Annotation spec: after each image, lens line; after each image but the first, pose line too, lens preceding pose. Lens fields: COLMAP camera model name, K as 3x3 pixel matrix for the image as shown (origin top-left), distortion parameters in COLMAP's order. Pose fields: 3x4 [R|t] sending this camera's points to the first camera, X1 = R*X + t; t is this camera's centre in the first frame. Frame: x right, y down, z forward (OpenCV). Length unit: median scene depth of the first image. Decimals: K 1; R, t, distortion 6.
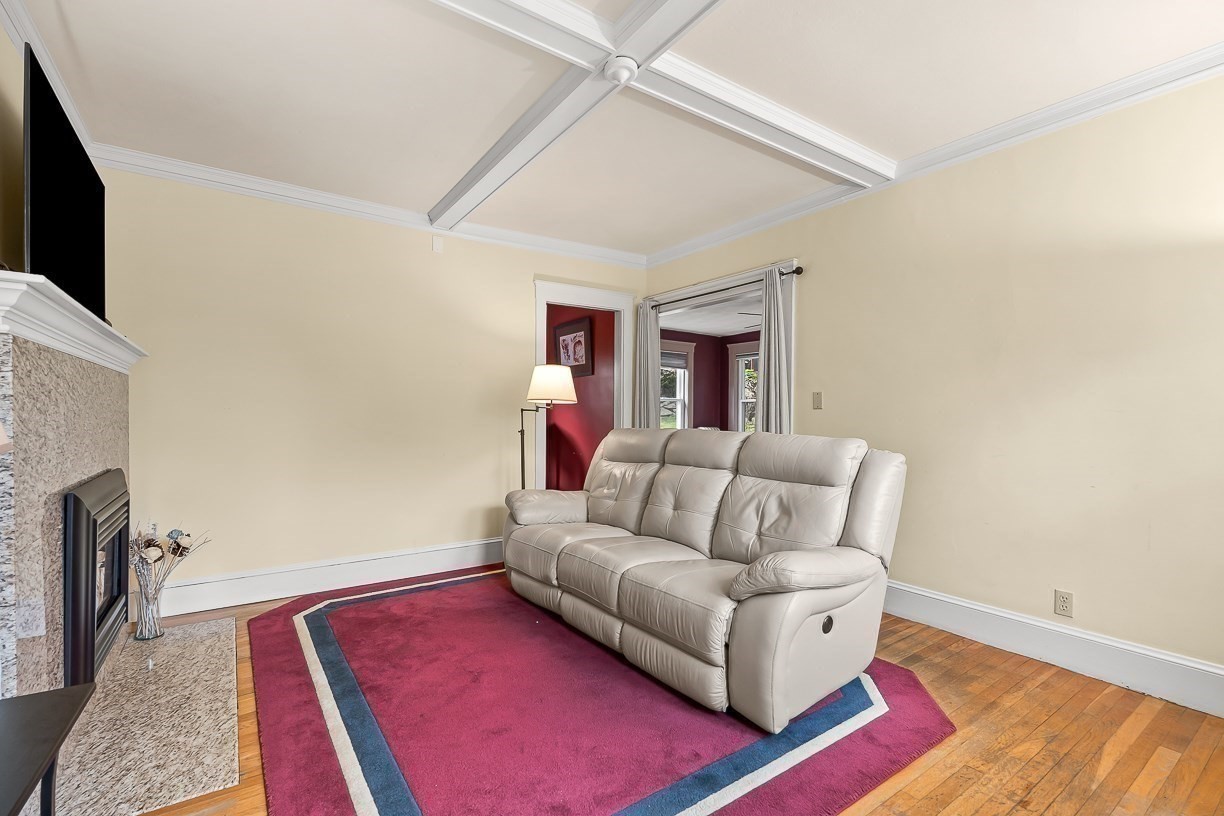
lens RADIAL K [[552.1, 0, 614.2], [0, 552.1, 428.0], [0, 0, 1]] dist [-0.002810, -0.001277]
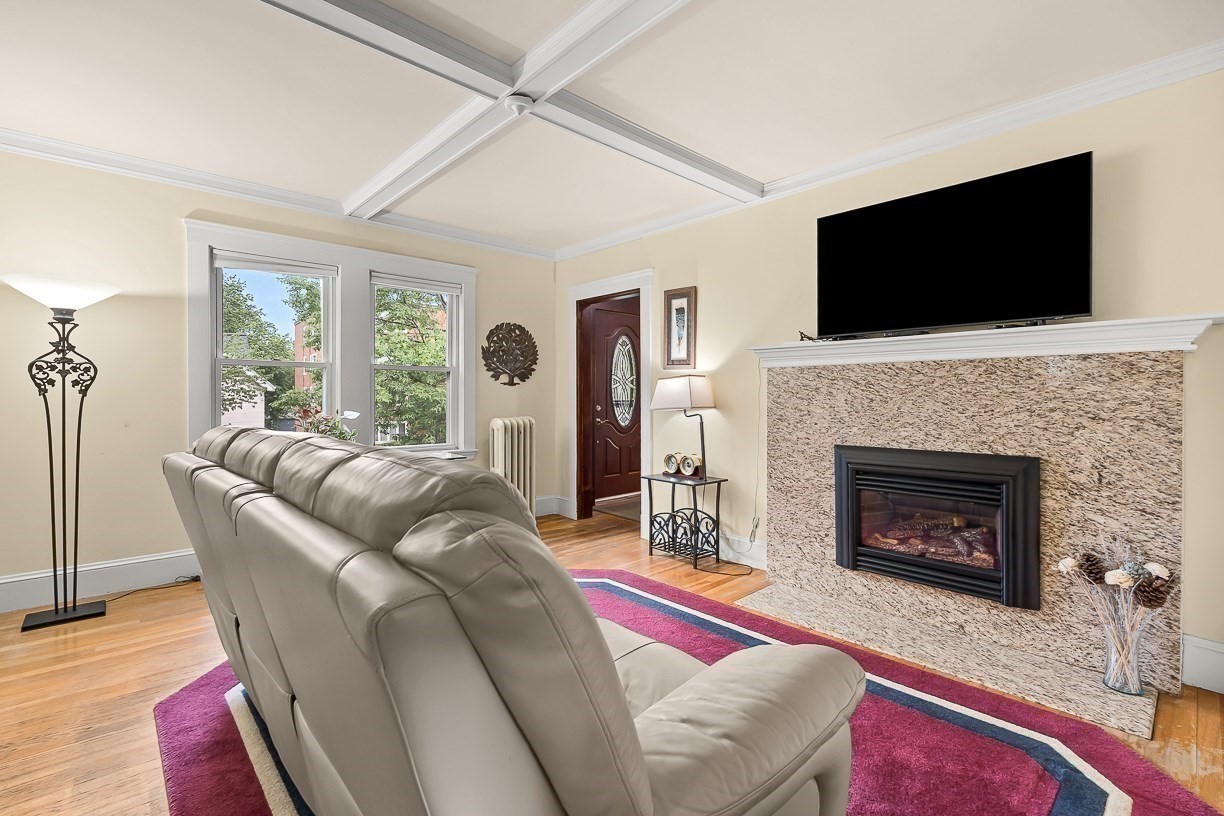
lens RADIAL K [[545.1, 0, 612.1], [0, 545.1, 401.3], [0, 0, 1]] dist [-0.008688, -0.000293]
pose [[-0.991226, -0.006317, -0.132023, -0.032054], [-0.010239, 0.999526, 0.029048, -0.046827], [0.131777, 0.030145, -0.990821, 1.930167]]
